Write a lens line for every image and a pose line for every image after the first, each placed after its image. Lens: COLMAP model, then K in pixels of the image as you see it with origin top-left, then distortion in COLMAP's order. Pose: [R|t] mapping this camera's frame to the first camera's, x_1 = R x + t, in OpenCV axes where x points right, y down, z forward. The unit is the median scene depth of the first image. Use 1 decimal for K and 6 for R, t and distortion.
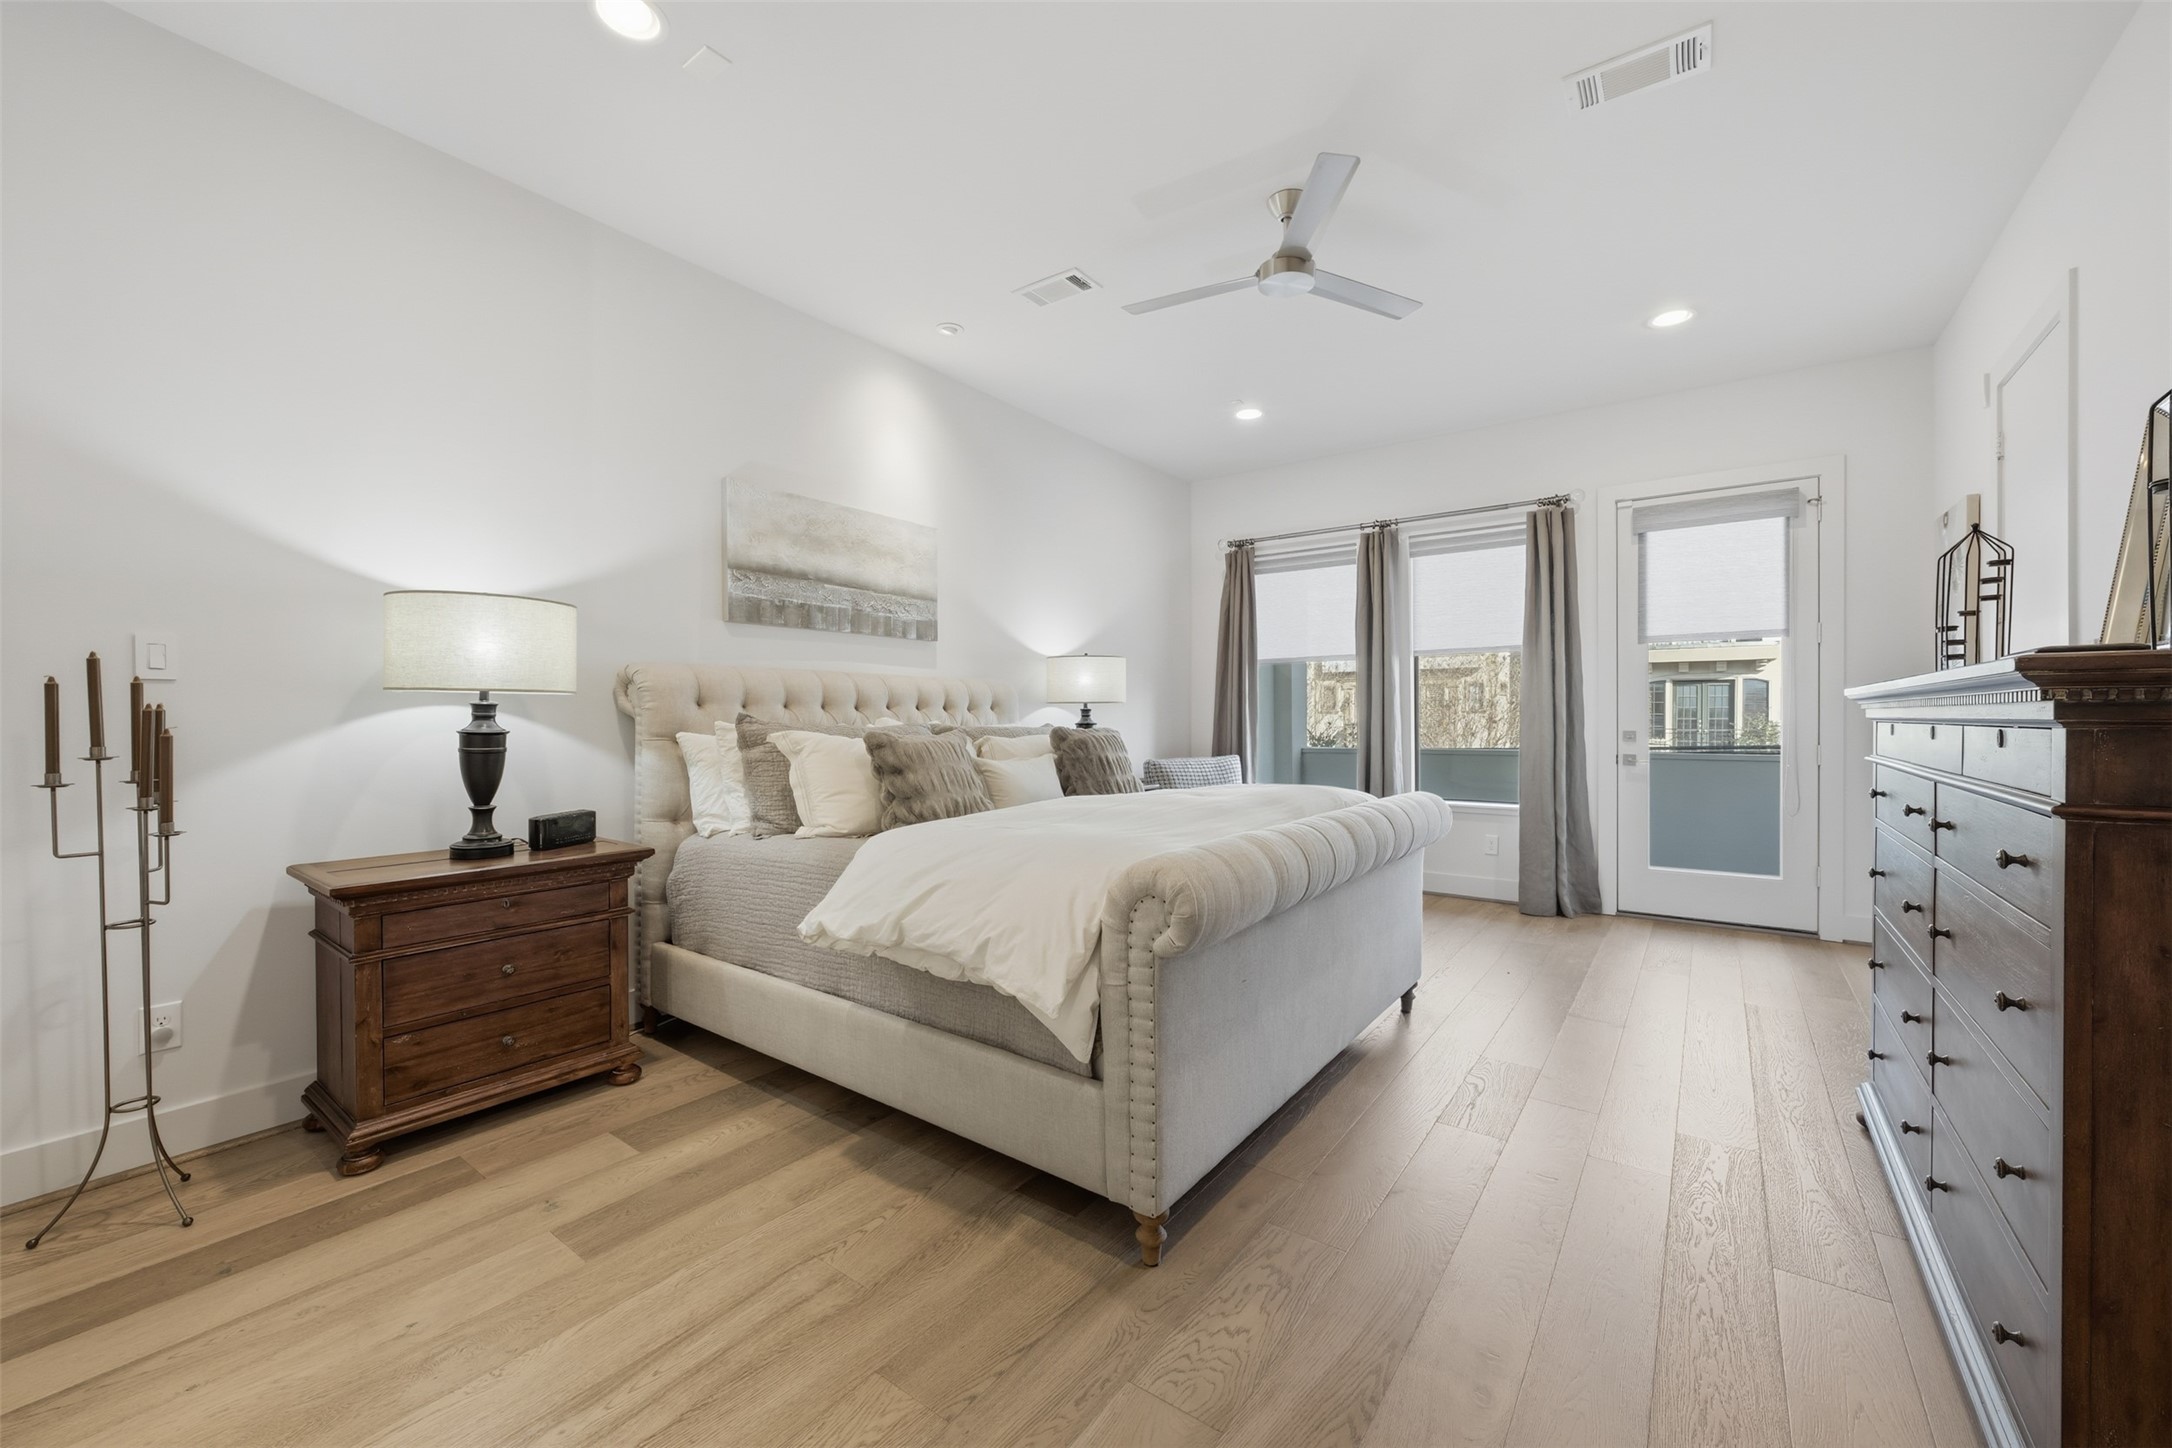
lens RADIAL K [[851.5, 0, 1075.4], [0, 851.5, 723.8], [0, 0, 1]] dist [-0.002382, -0.000350]
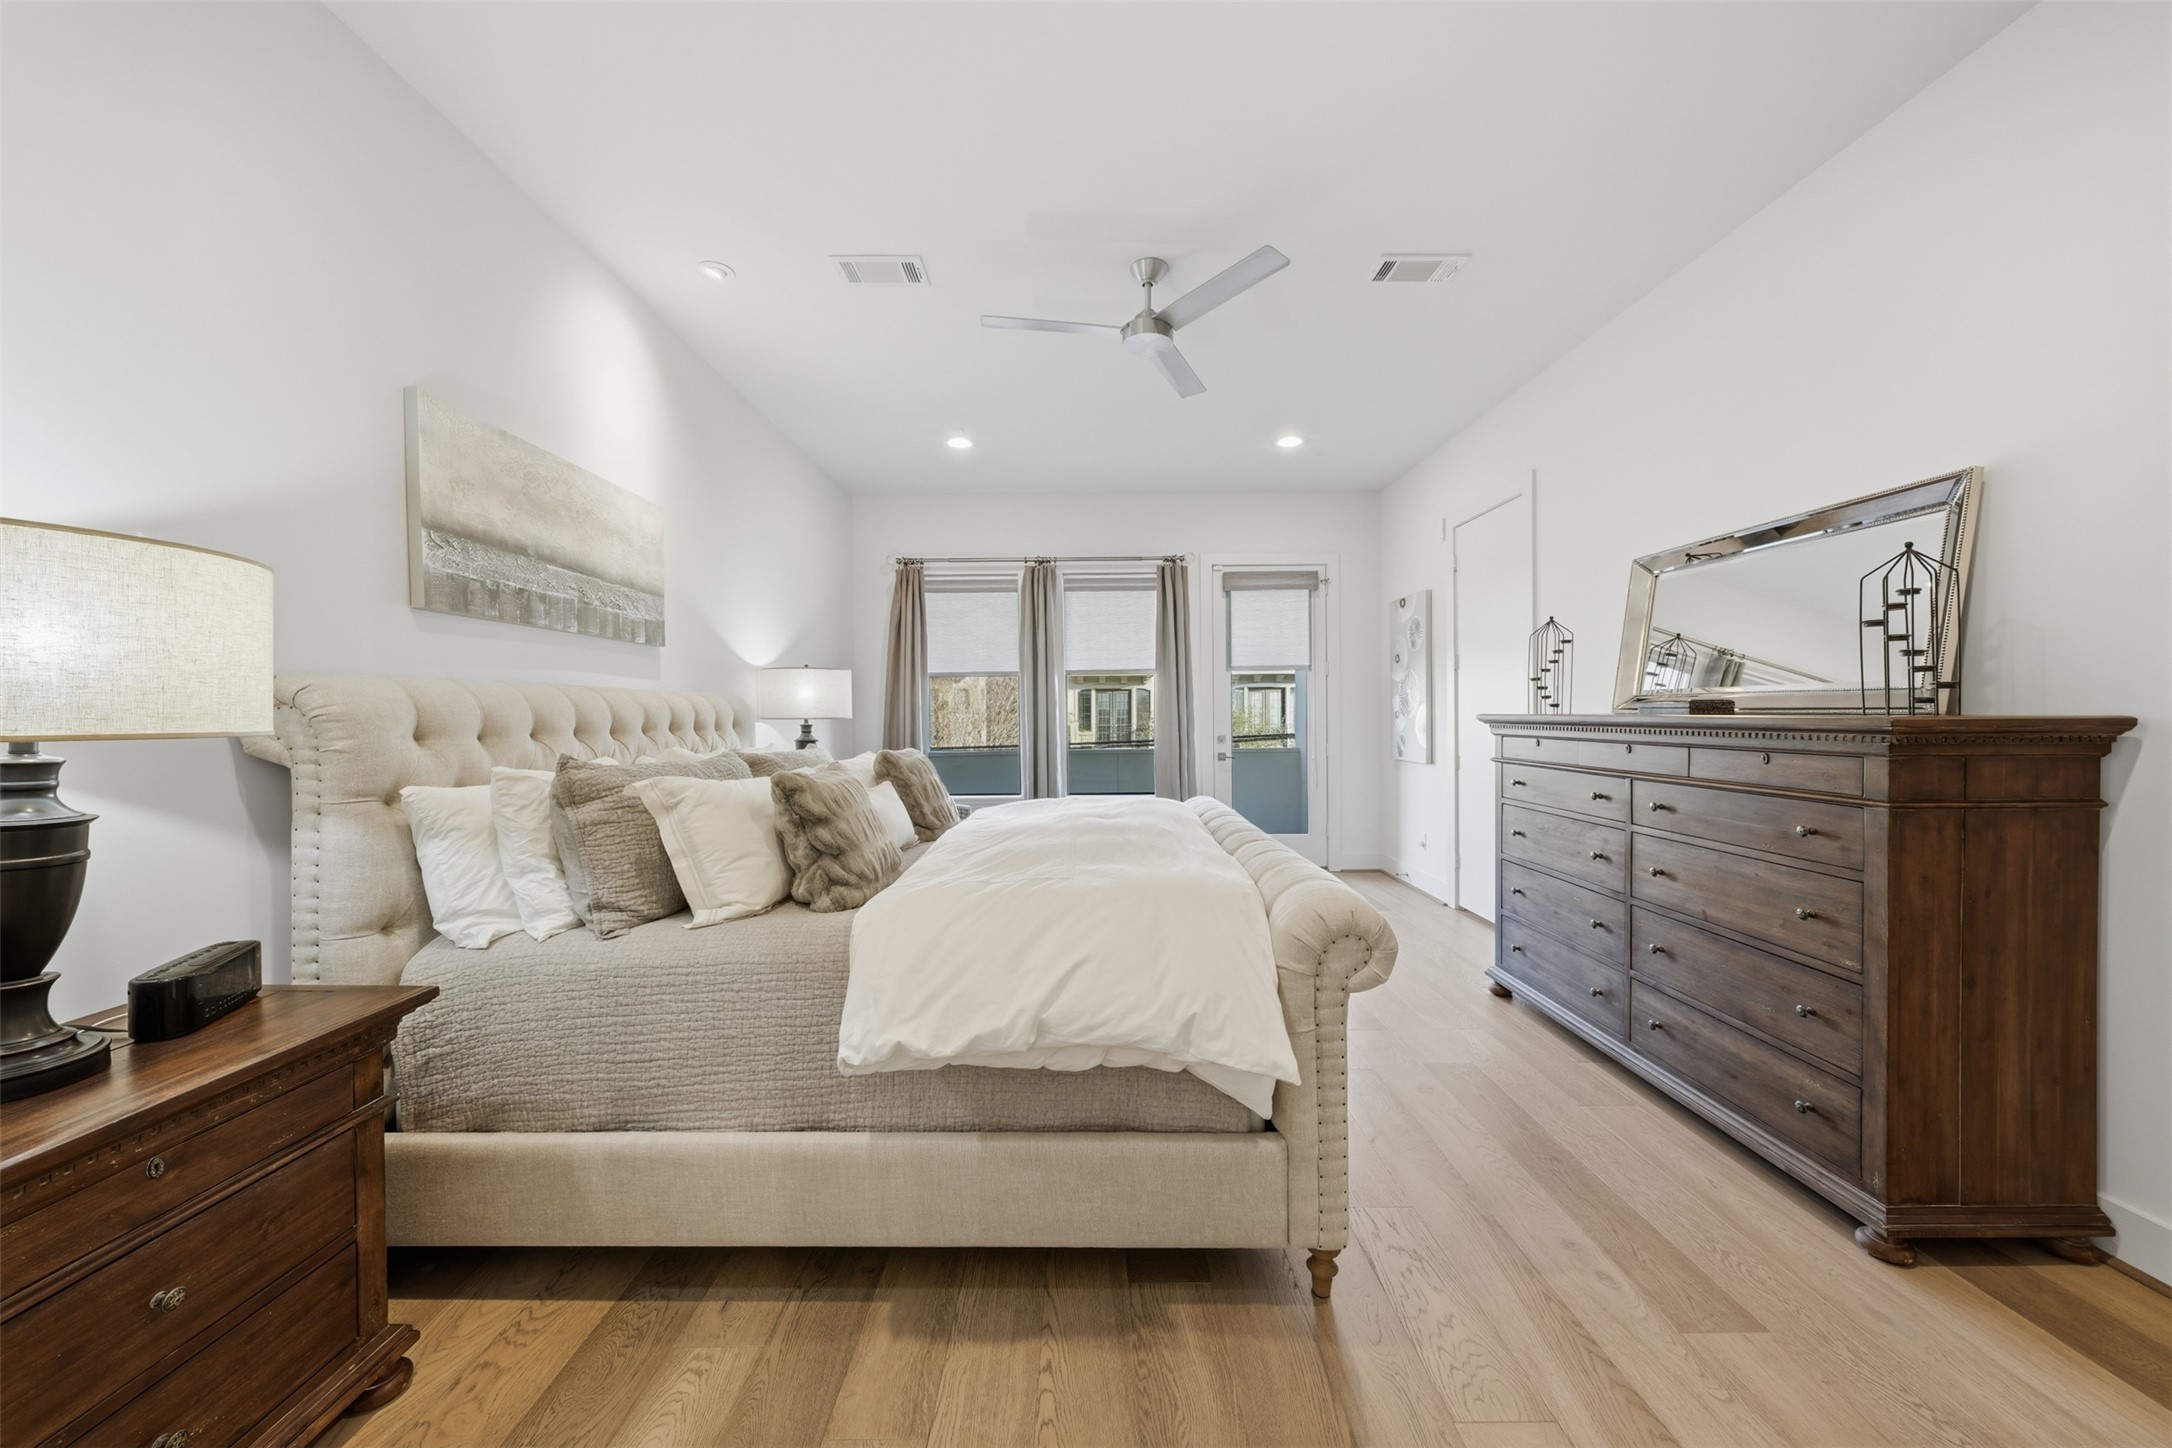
lens RADIAL K [[754.6, 0, 1088.2], [0, 754.6, 723.4], [0, 0, 1]] dist [-0.003111, 0.000602]
pose [[0.801143, -0.013070, 0.598330, -0.390584], [0.011261, 0.999914, 0.006765, -0.034291], [-0.598367, 0.001318, 0.801221, 0.259751]]
